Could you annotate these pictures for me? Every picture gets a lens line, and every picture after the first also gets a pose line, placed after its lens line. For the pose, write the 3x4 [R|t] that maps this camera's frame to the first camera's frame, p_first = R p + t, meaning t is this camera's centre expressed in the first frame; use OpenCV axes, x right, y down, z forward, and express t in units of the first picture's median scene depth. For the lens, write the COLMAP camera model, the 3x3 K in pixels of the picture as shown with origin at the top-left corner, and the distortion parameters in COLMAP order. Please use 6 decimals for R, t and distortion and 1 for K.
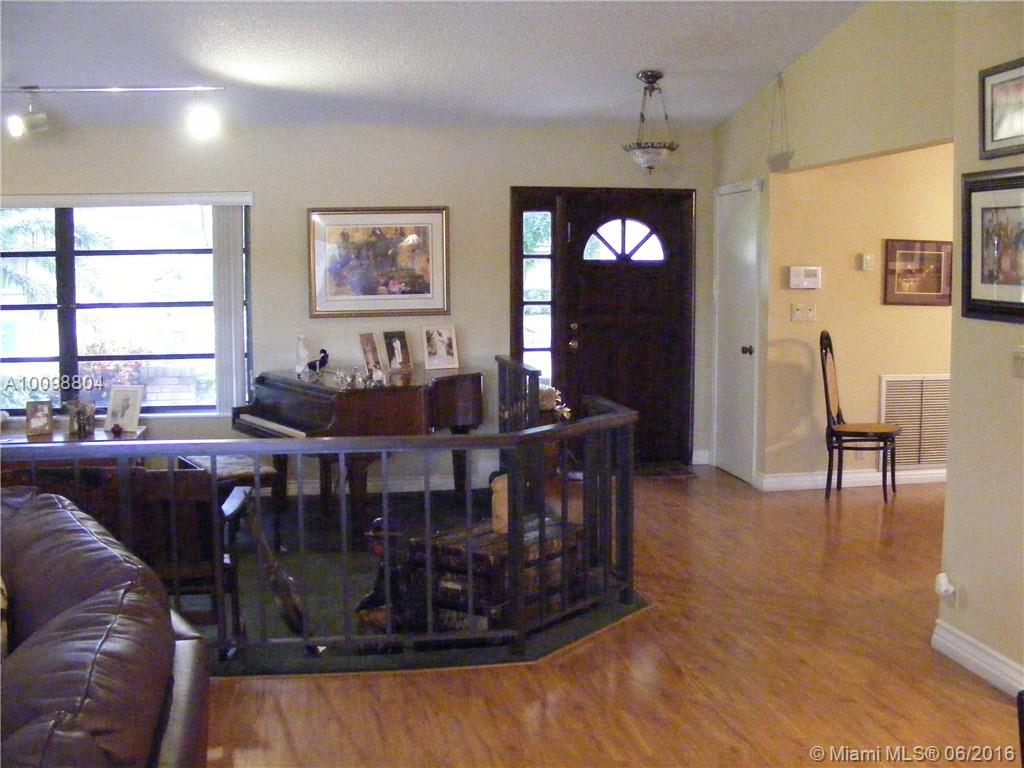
lens RADIAL K [[1166.2, 0, 511.6], [0, 1166.2, 391.3], [0, 0, 1]] dist [-0.187906, 0.000000]
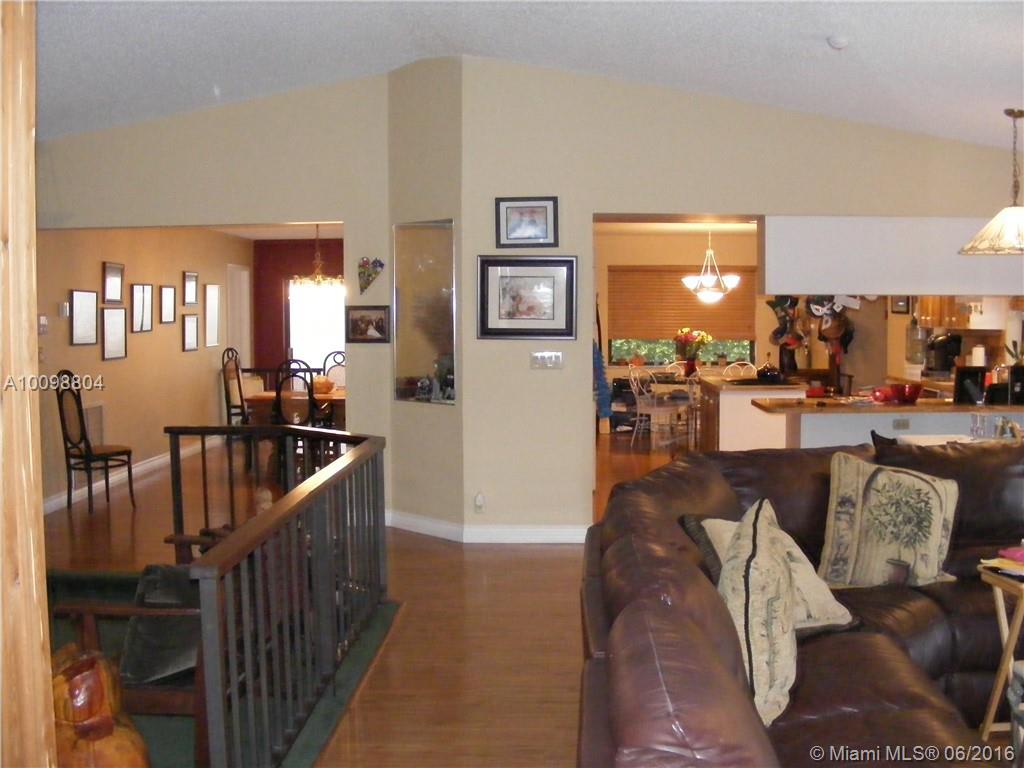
lens RADIAL K [[1166.2, 0, 512.2], [0, 1166.2, 380.4], [0, 0, 1]] dist [-0.187906, 0.000000]
pose [[0.204918, -0.057704, 0.977077, -0.731474], [0.107514, 0.993547, 0.036128, -0.034417], [-0.972856, 0.097647, 0.209799, 0.326531]]
